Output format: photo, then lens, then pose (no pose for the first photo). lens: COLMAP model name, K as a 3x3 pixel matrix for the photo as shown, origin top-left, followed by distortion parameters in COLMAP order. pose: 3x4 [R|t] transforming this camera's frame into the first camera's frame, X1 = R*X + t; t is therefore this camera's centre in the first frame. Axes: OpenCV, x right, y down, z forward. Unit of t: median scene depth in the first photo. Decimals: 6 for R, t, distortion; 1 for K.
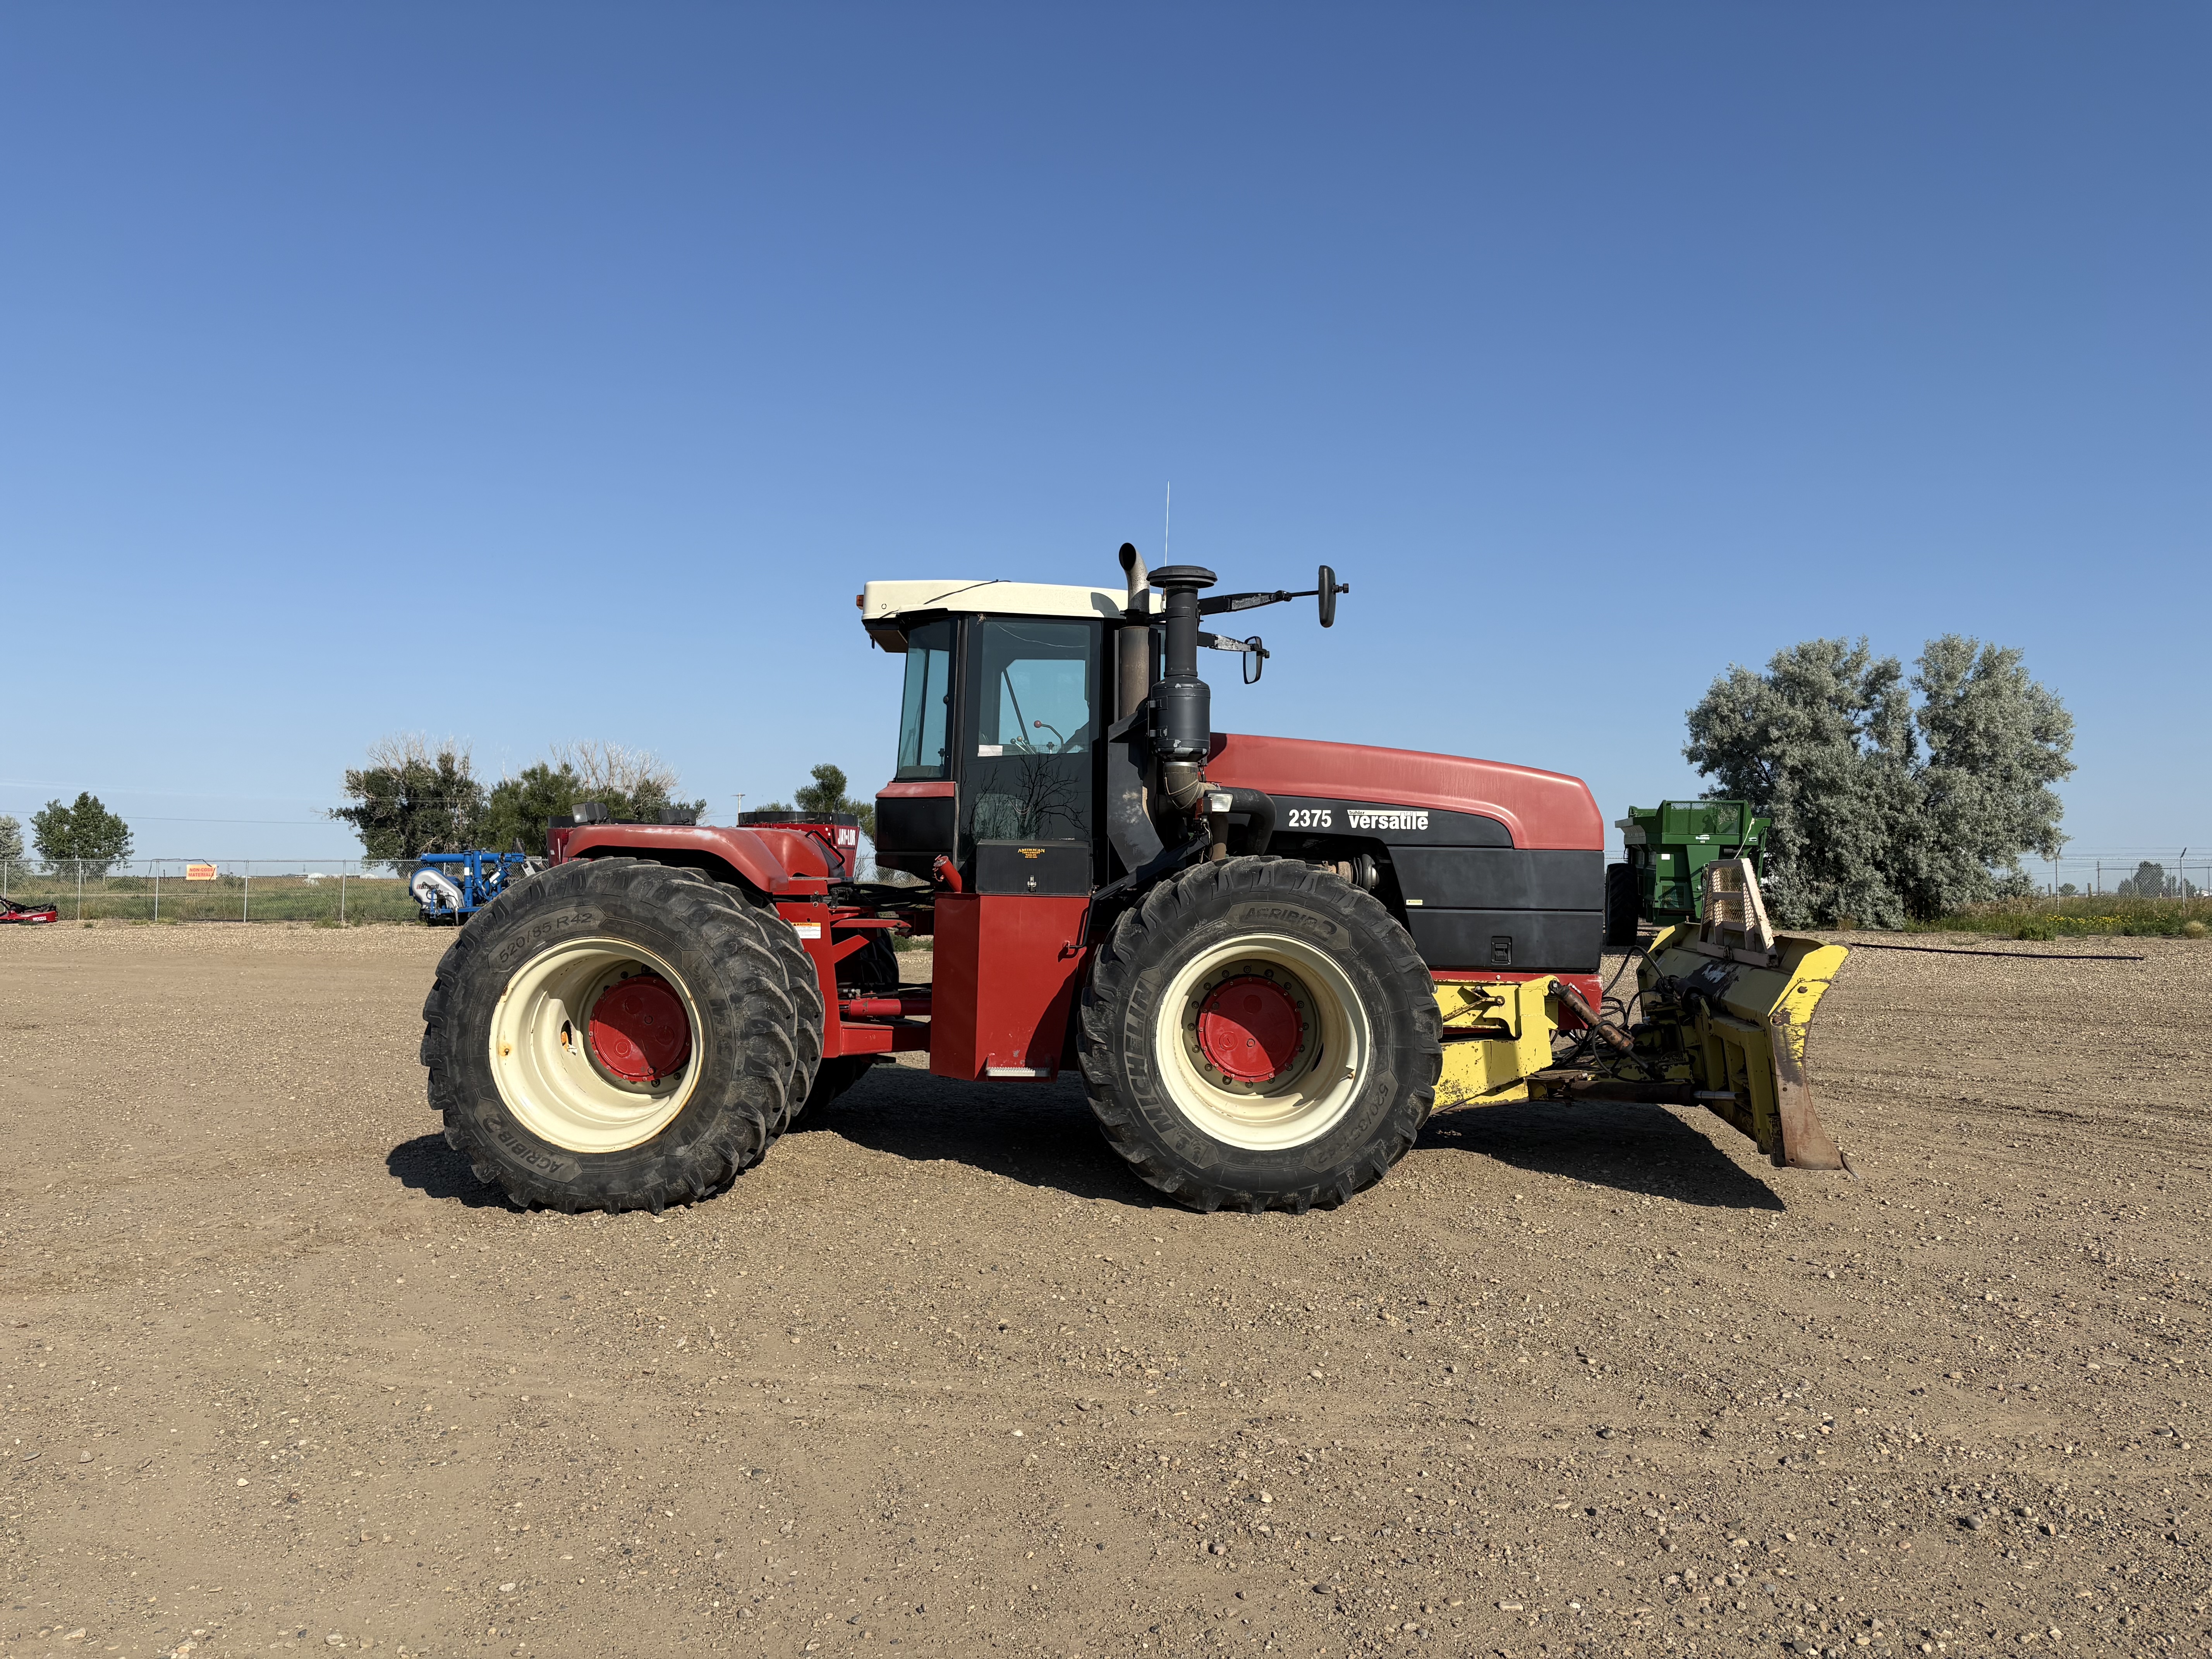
lens RADIAL K [[1648.3, 0, 1125.7], [0, 1648.3, 828.3], [0, 0, 1]] dist [0.056741, -0.004509]
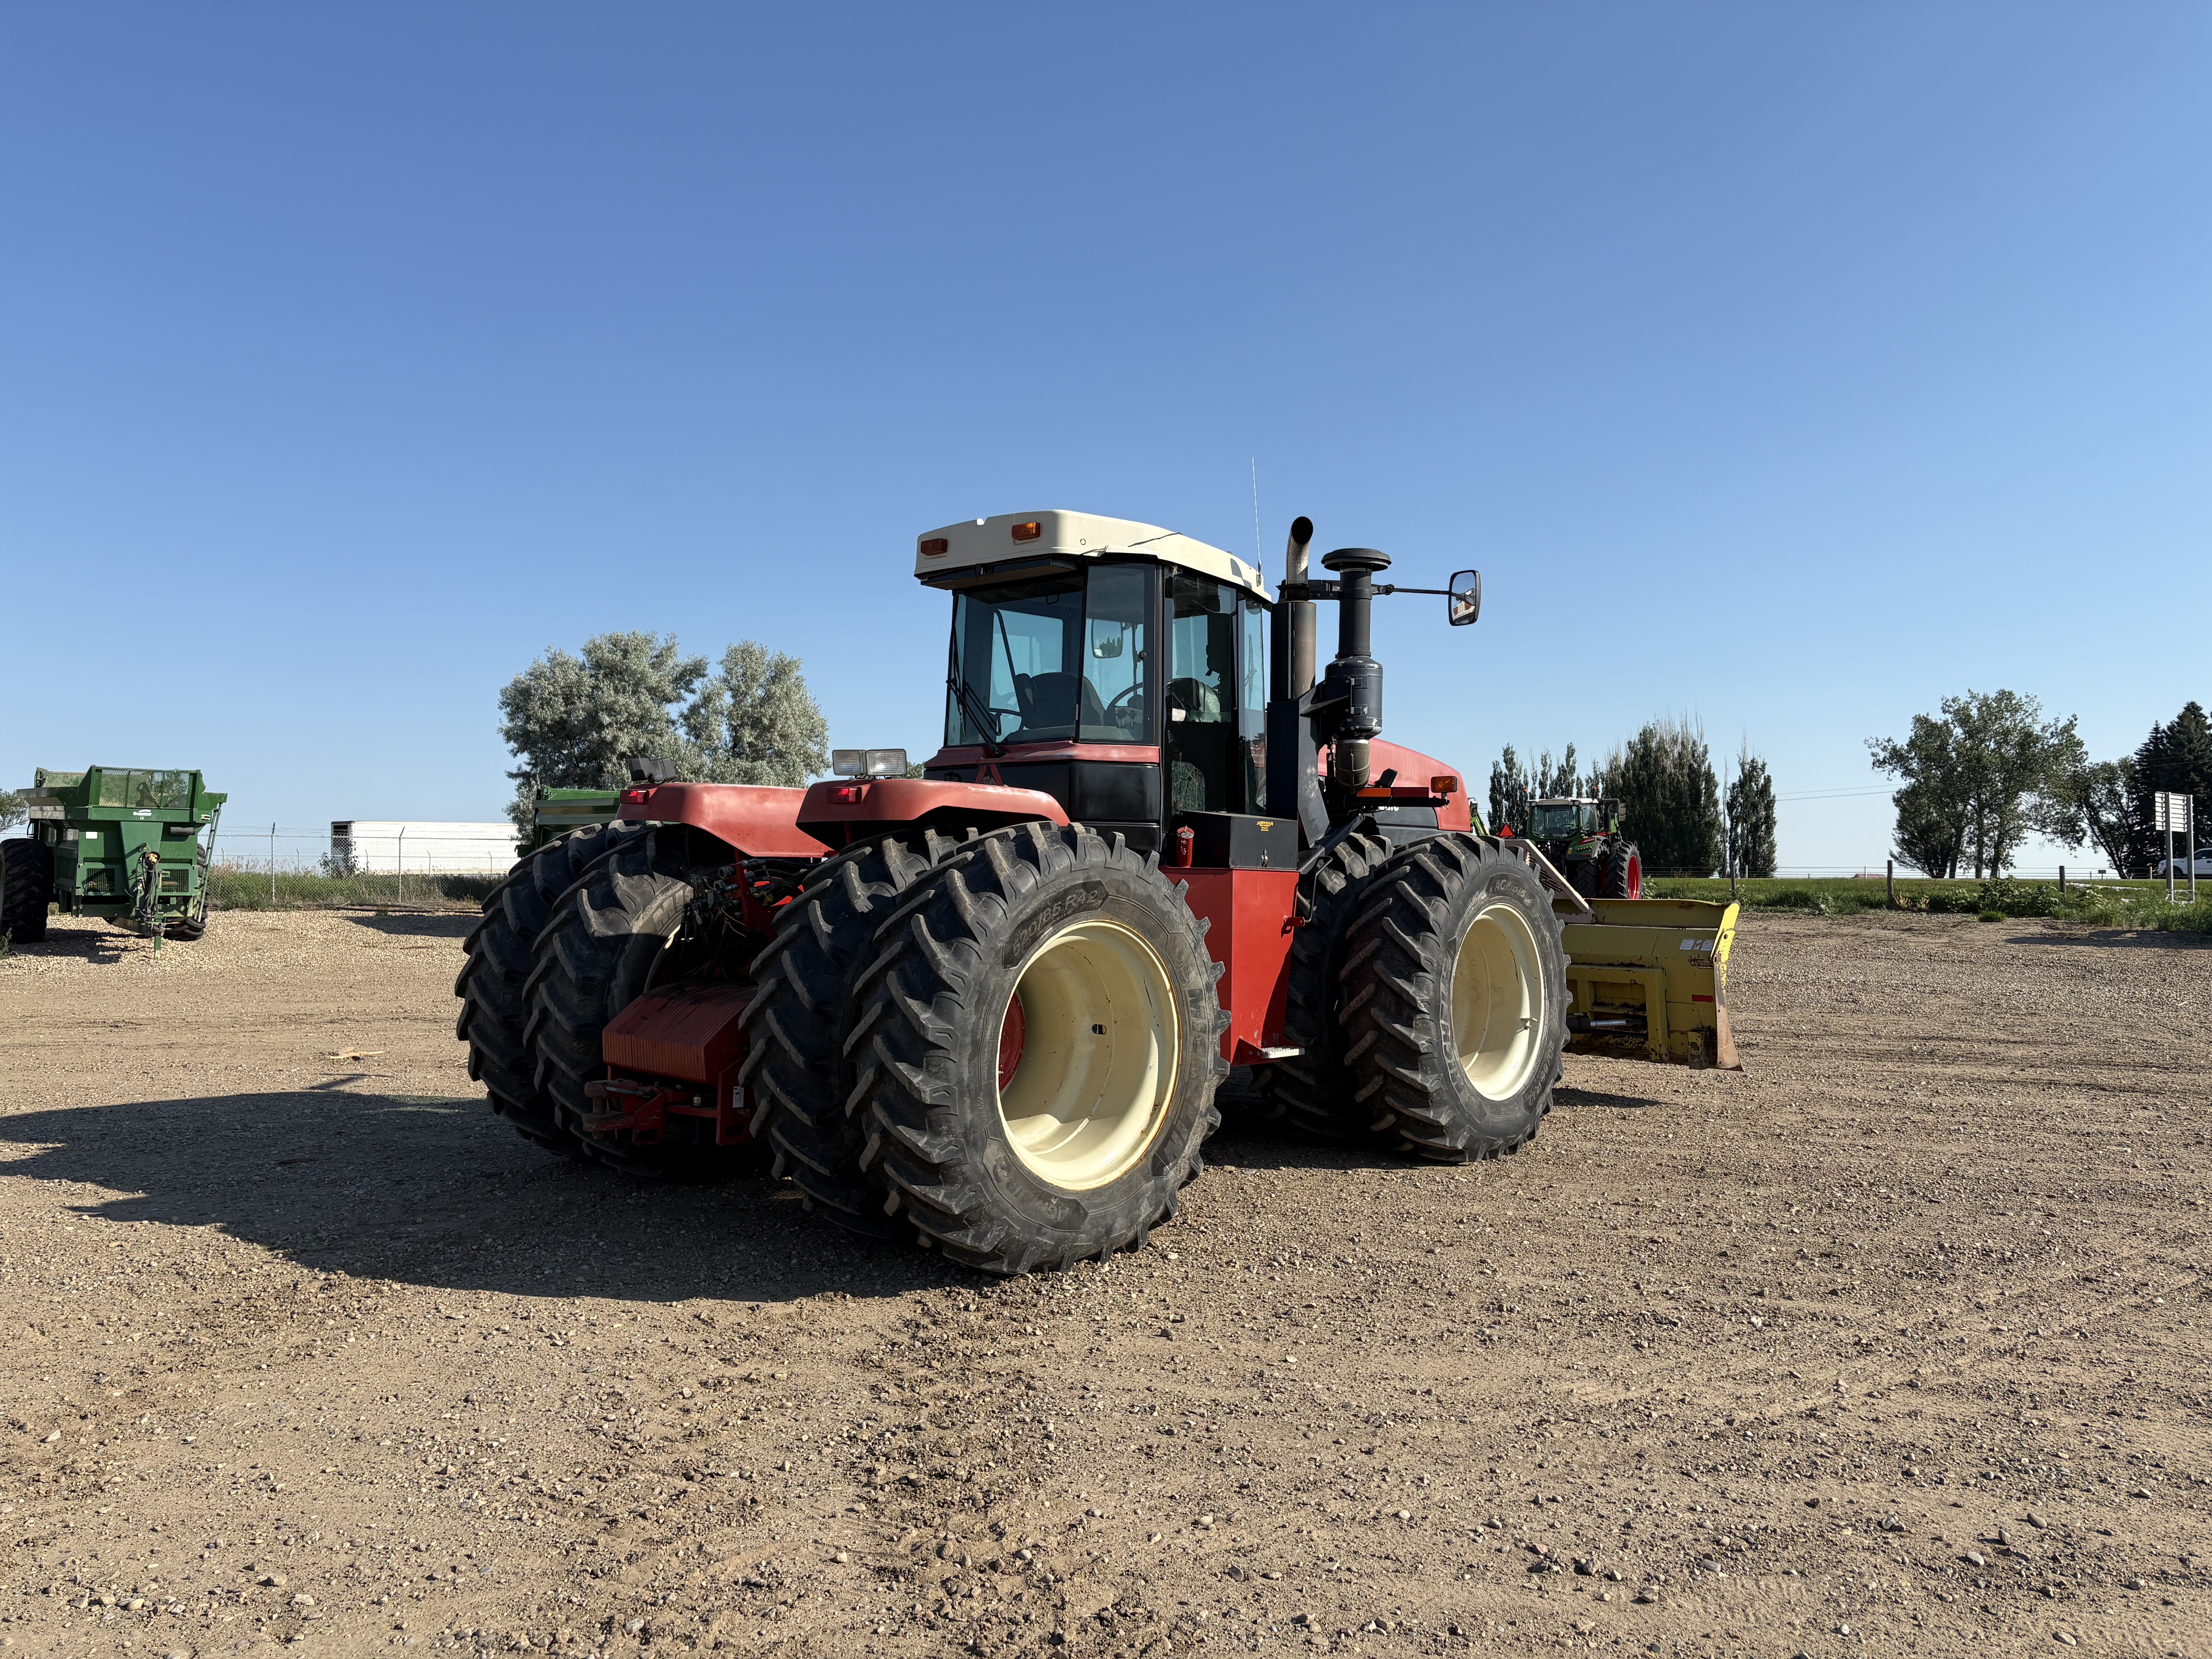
lens RADIAL K [[1648.3, 0, 1103.0], [0, 1648.3, 829.4], [0, 0, 1]] dist [0.056741, -0.004509]
pose [[0.664376, 0.015155, 0.747245, -0.575595], [-0.023059, 0.999734, 0.000225, 0.013196], [-0.747043, -0.017380, 0.664549, 0.293587]]
